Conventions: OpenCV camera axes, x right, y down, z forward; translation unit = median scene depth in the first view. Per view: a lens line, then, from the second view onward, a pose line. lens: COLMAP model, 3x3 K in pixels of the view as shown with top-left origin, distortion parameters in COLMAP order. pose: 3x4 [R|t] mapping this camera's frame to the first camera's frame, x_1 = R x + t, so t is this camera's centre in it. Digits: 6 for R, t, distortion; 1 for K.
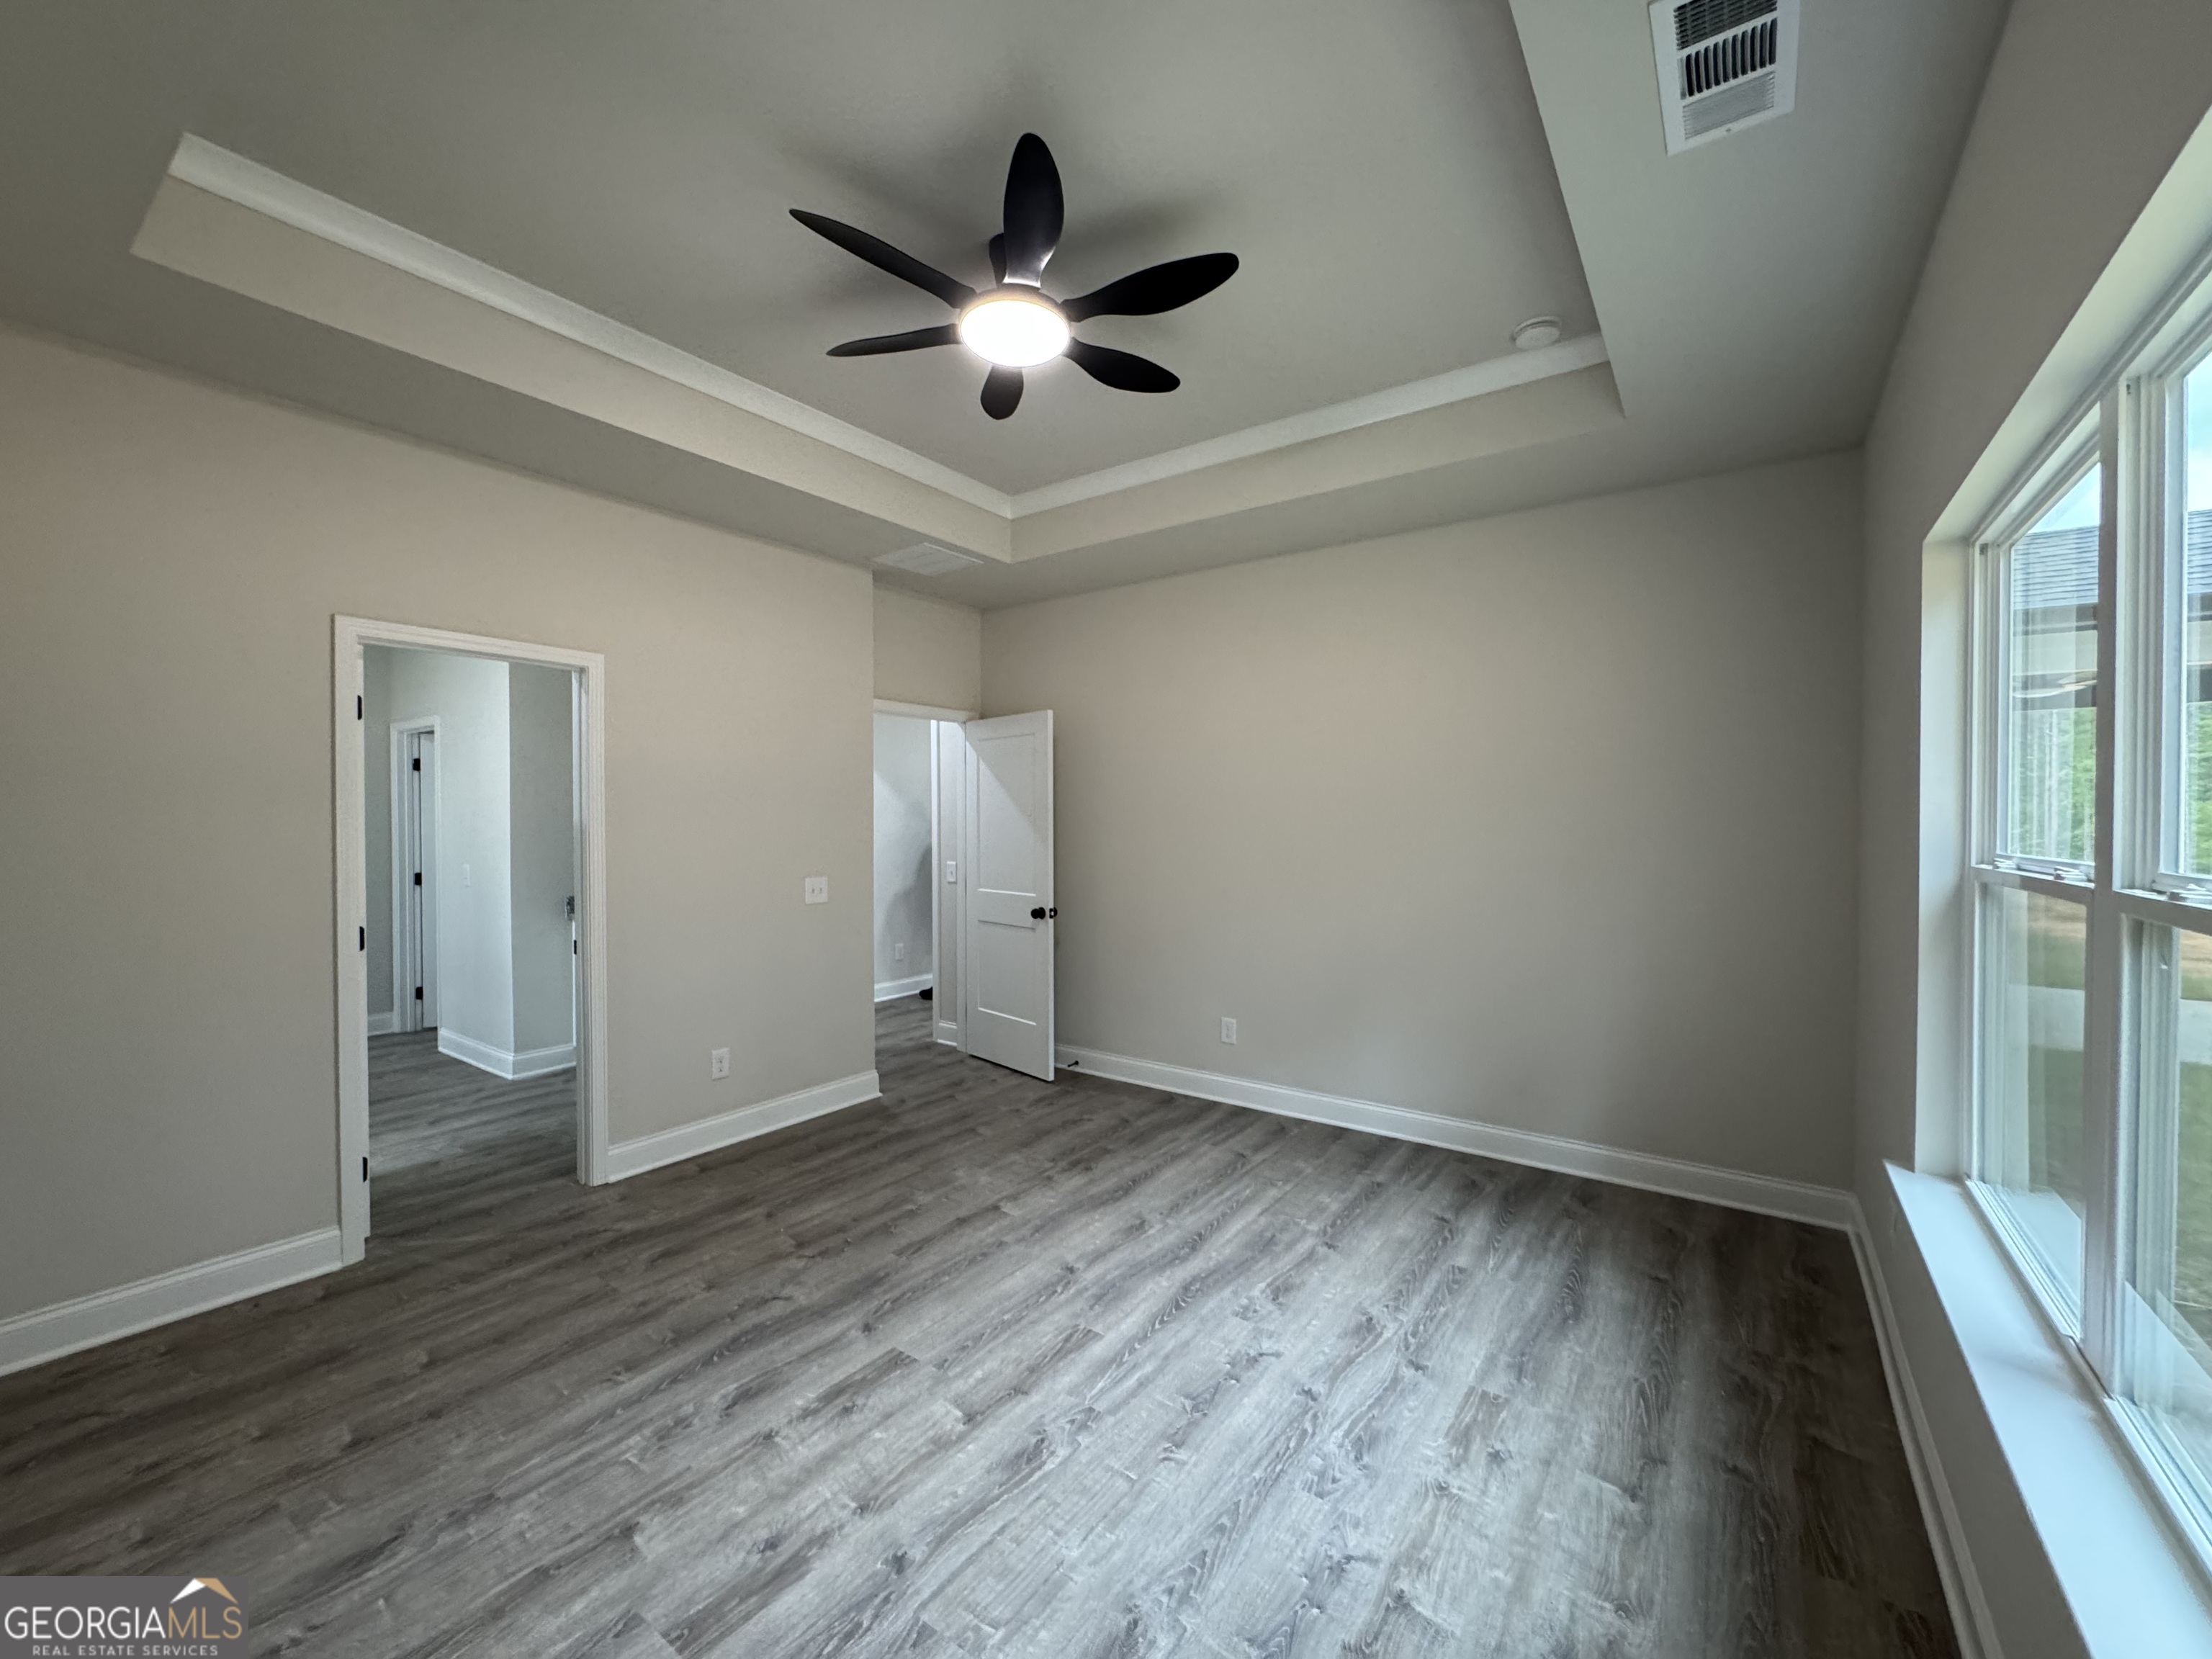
lens RADIAL K [[877.3, 0, 1104.7], [0, 877.3, 833.8], [0, 0, 1]] dist [-0.003578, 0.000123]
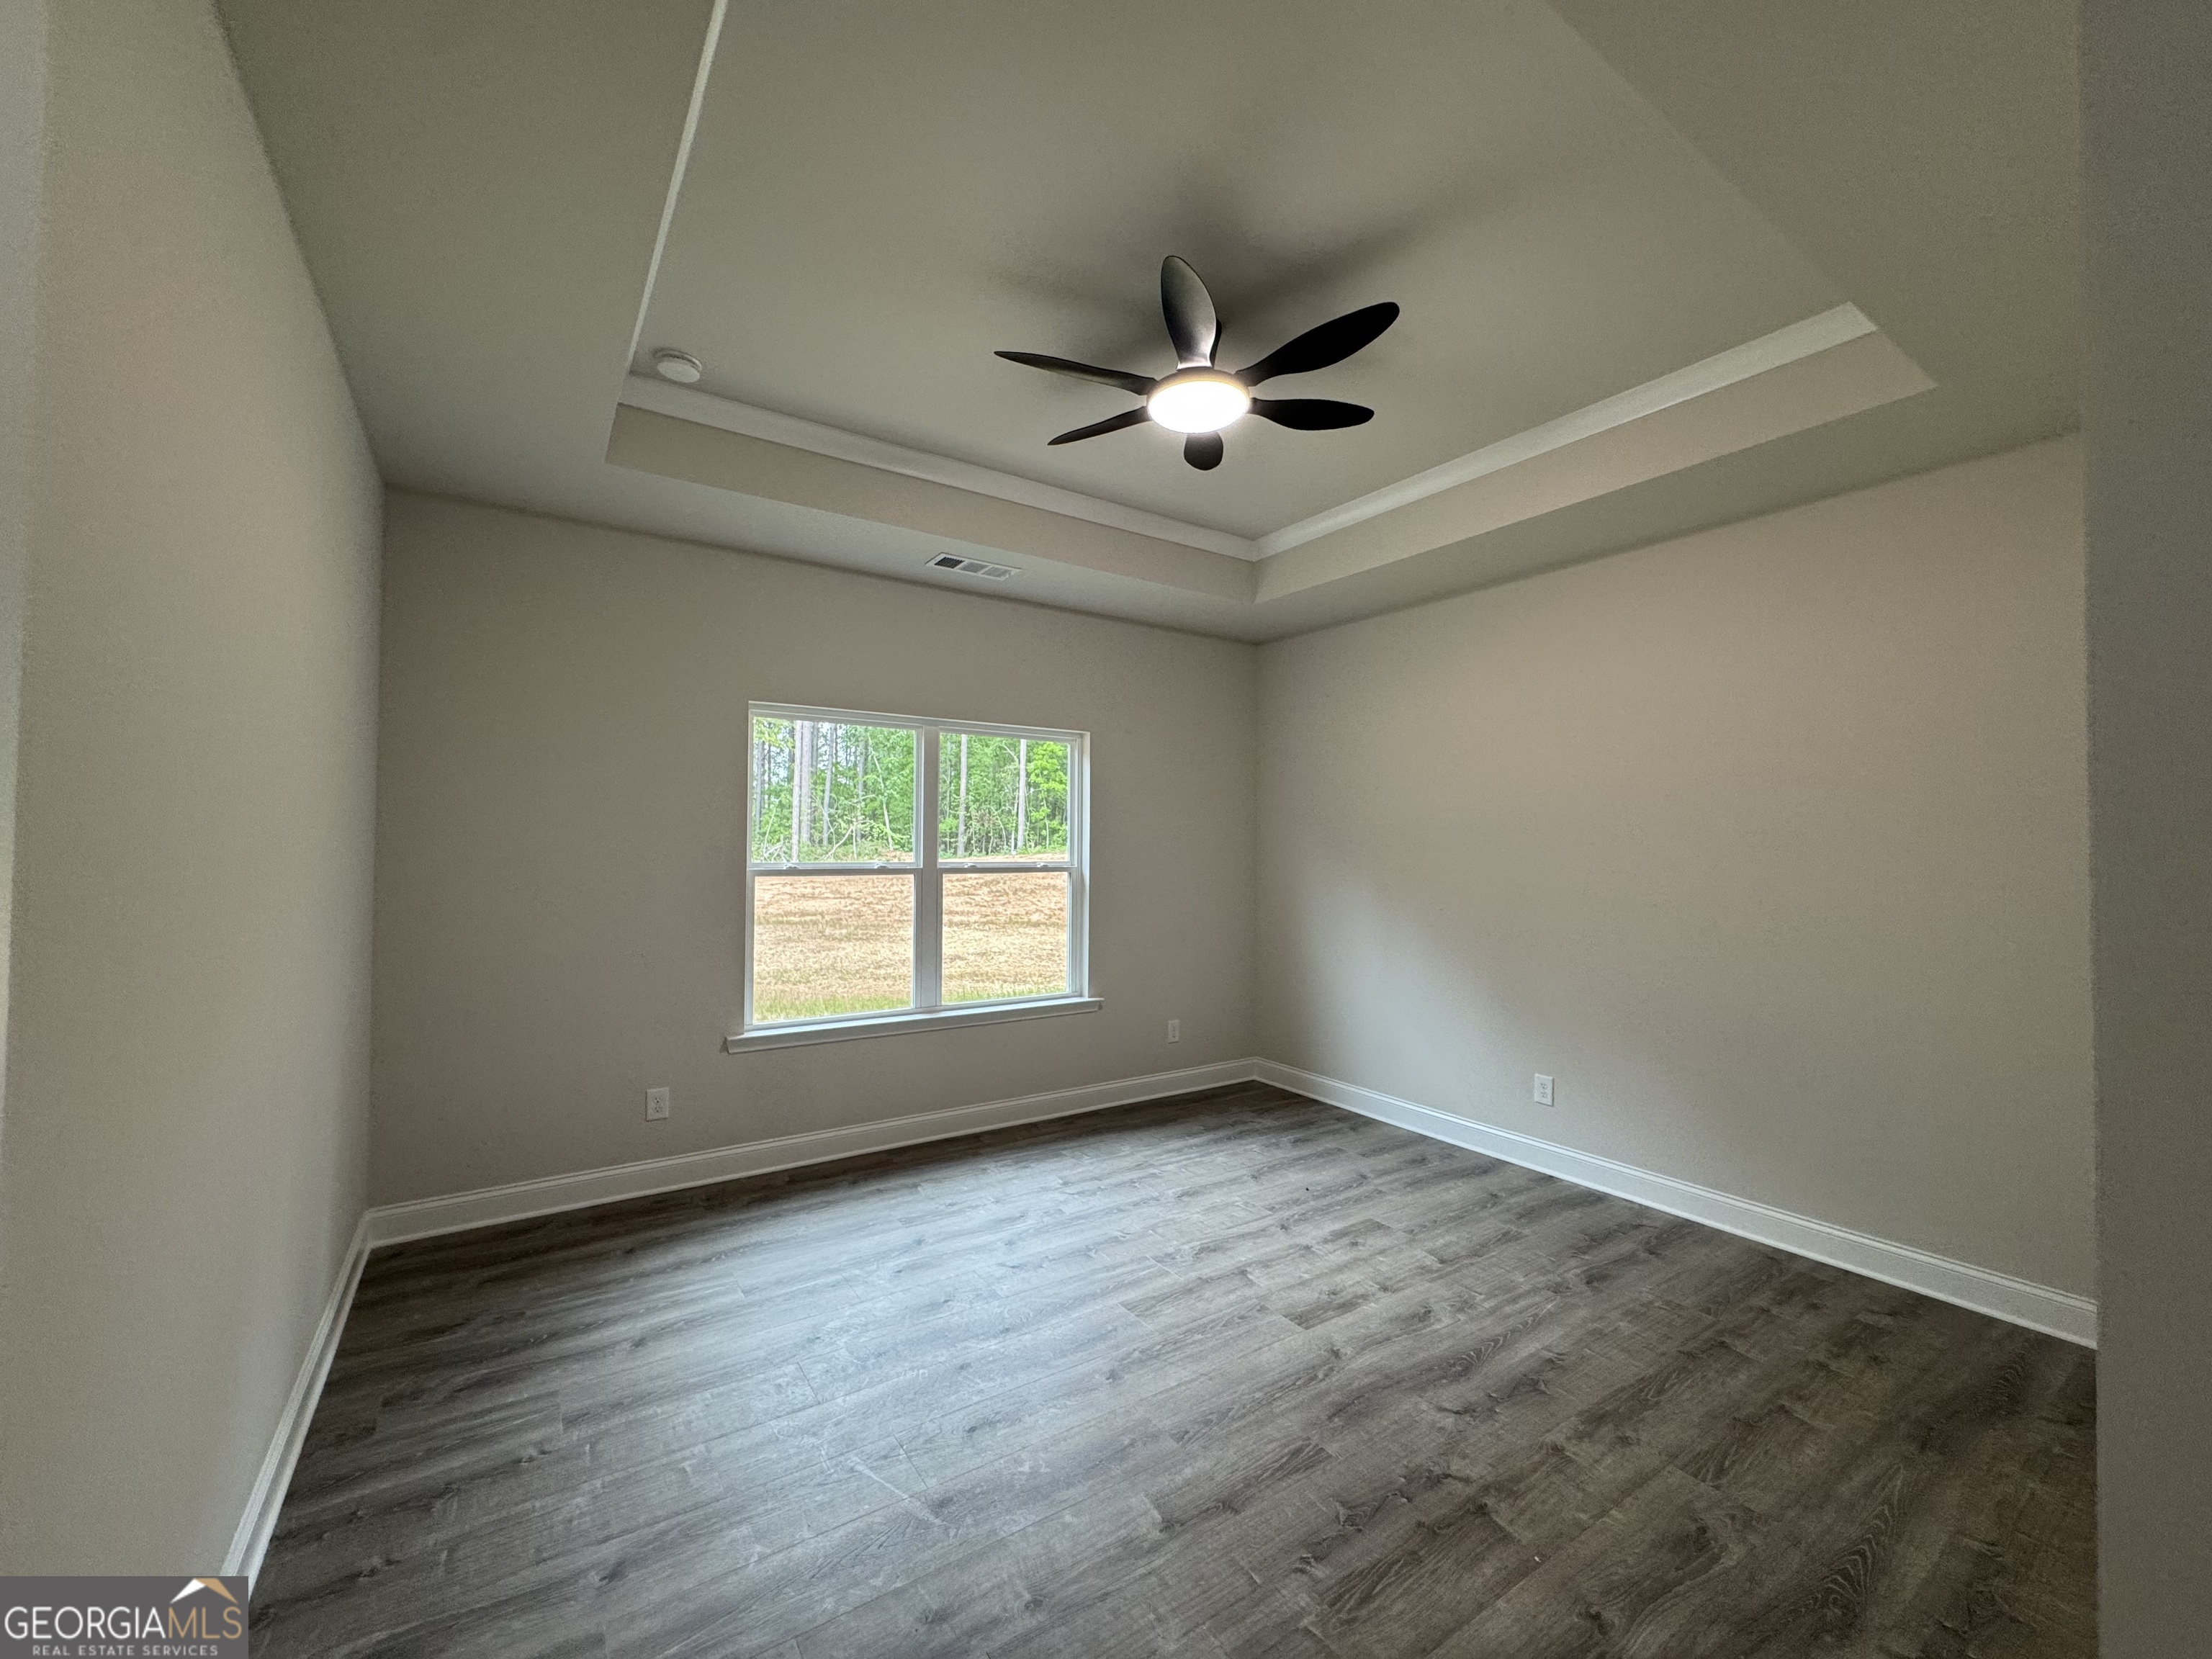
lens RADIAL K [[877.3, 0, 1104.7], [0, 877.3, 833.8], [0, 0, 1]] dist [-0.003578, 0.000123]
pose [[-0.935897, -0.002762, 0.352264, -0.397696], [-0.002949, 0.999996, 0.000005, -0.037349], [-0.352263, -0.001034, -0.935901, 2.161394]]
